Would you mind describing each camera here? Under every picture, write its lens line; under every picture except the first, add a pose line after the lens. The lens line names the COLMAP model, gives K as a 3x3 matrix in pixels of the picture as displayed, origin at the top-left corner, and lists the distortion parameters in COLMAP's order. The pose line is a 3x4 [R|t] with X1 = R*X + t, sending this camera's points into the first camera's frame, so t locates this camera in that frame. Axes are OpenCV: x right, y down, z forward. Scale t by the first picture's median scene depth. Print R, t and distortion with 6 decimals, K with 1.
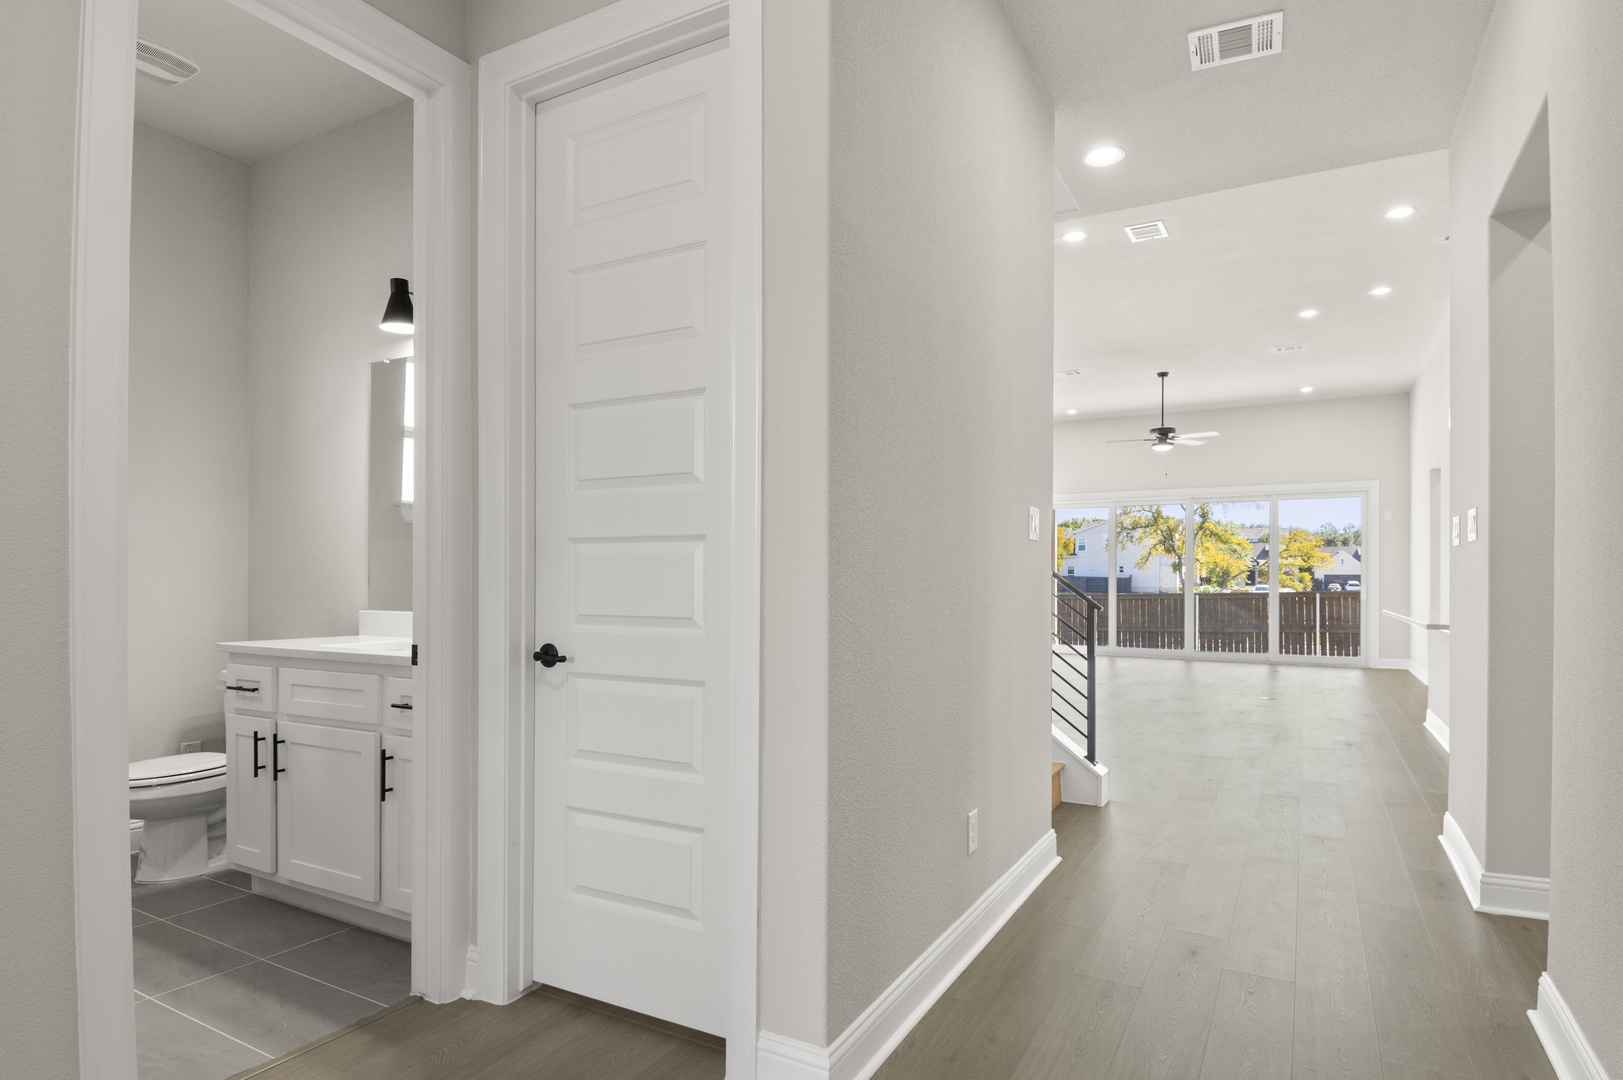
lens RADIAL K [[879.5, 0, 827.1], [0, 879.5, 574.1], [0, 0, 1]] dist [0.004566, -0.000601]
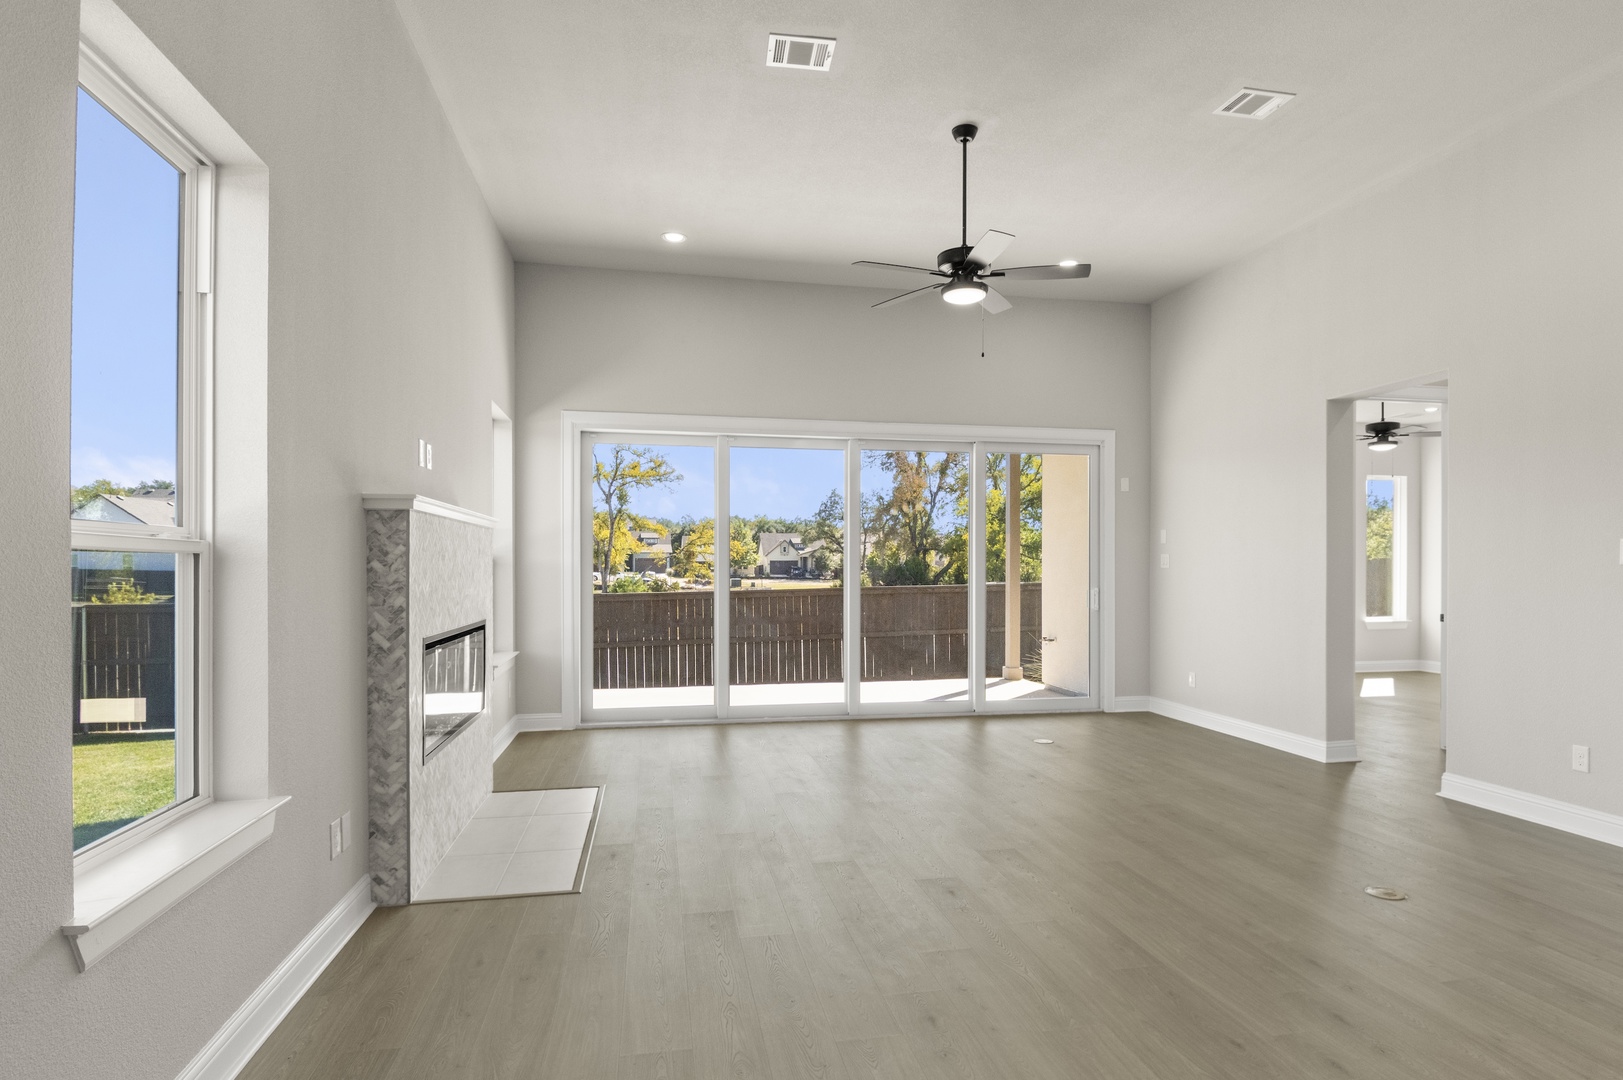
lens RADIAL K [[879.5, 0, 827.1], [0, 879.5, 574.1], [0, 0, 1]] dist [0.004566, -0.000601]
pose [[0.771717, -0.007616, 0.635920, 0.005779], [-0.002711, 0.999880, 0.015265, -0.001543], [-0.635960, -0.013504, 0.771604, 0.147190]]
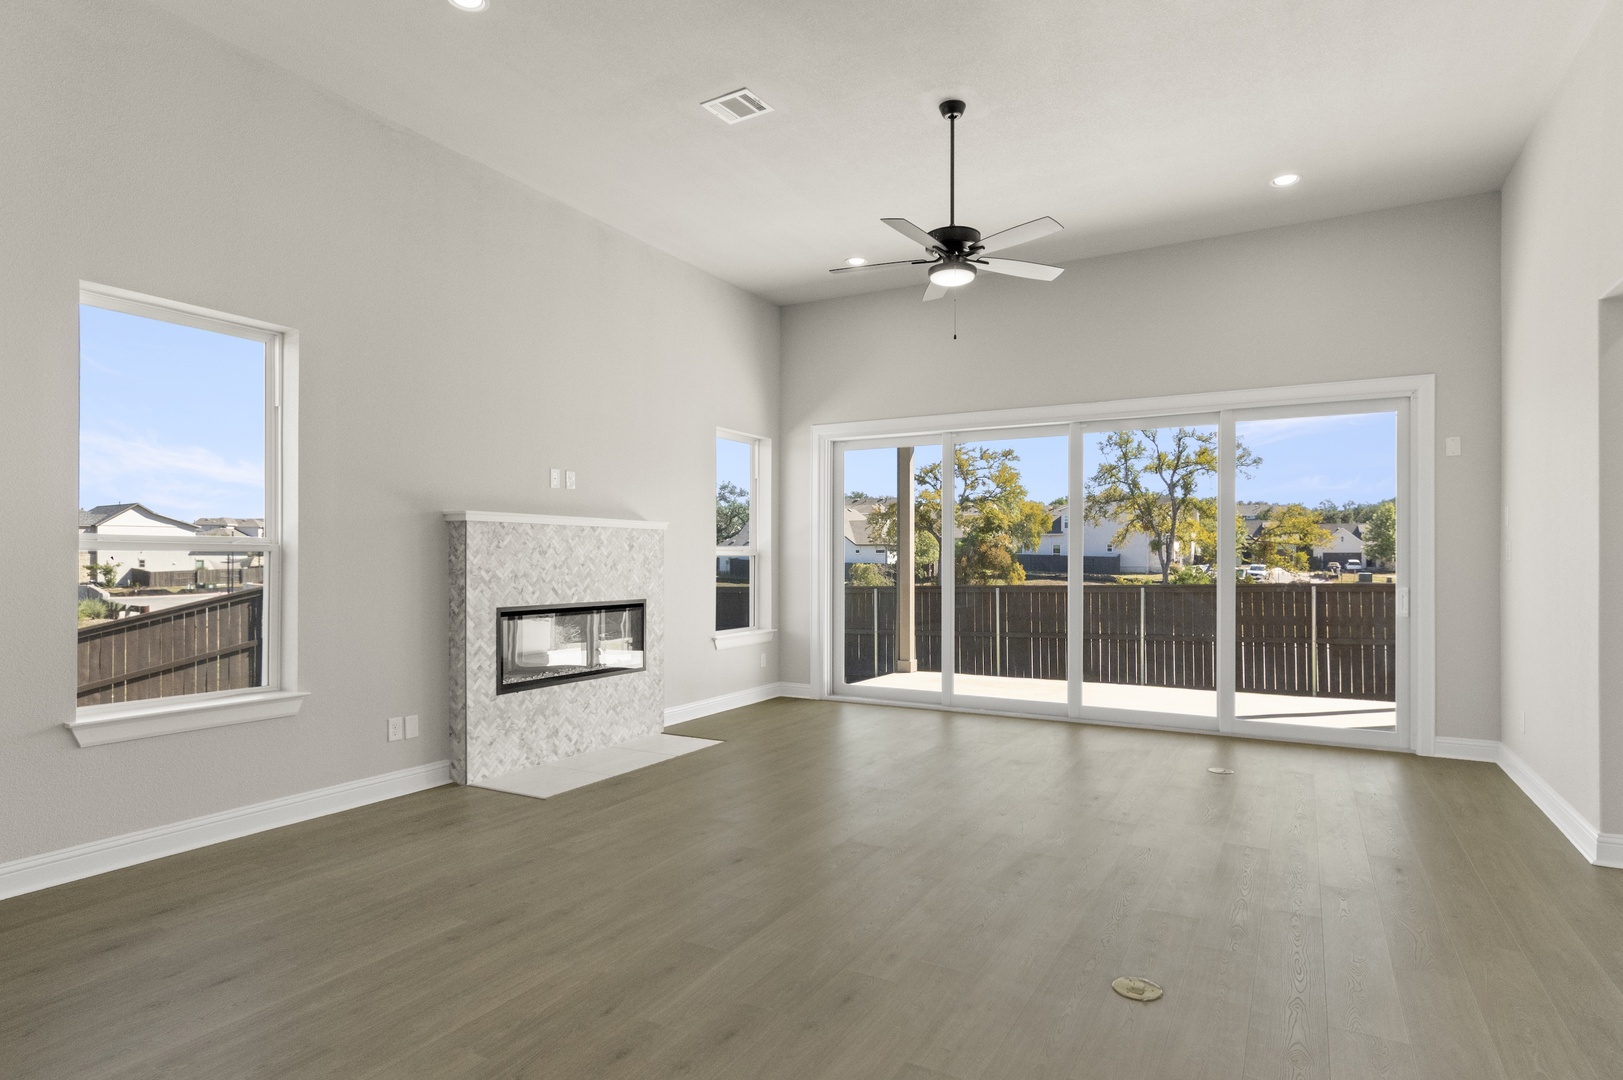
lens RADIAL K [[874.1, 0, 816.1], [0, 874.1, 560.3], [0, 0, 1]] dist [-0.002438, -0.001013]
pose [[0.999925, -0.001966, -0.012084, 0.067181], [0.002070, 0.999961, 0.008604, -0.001593], [0.012067, -0.008628, 0.999890, 0.119219]]
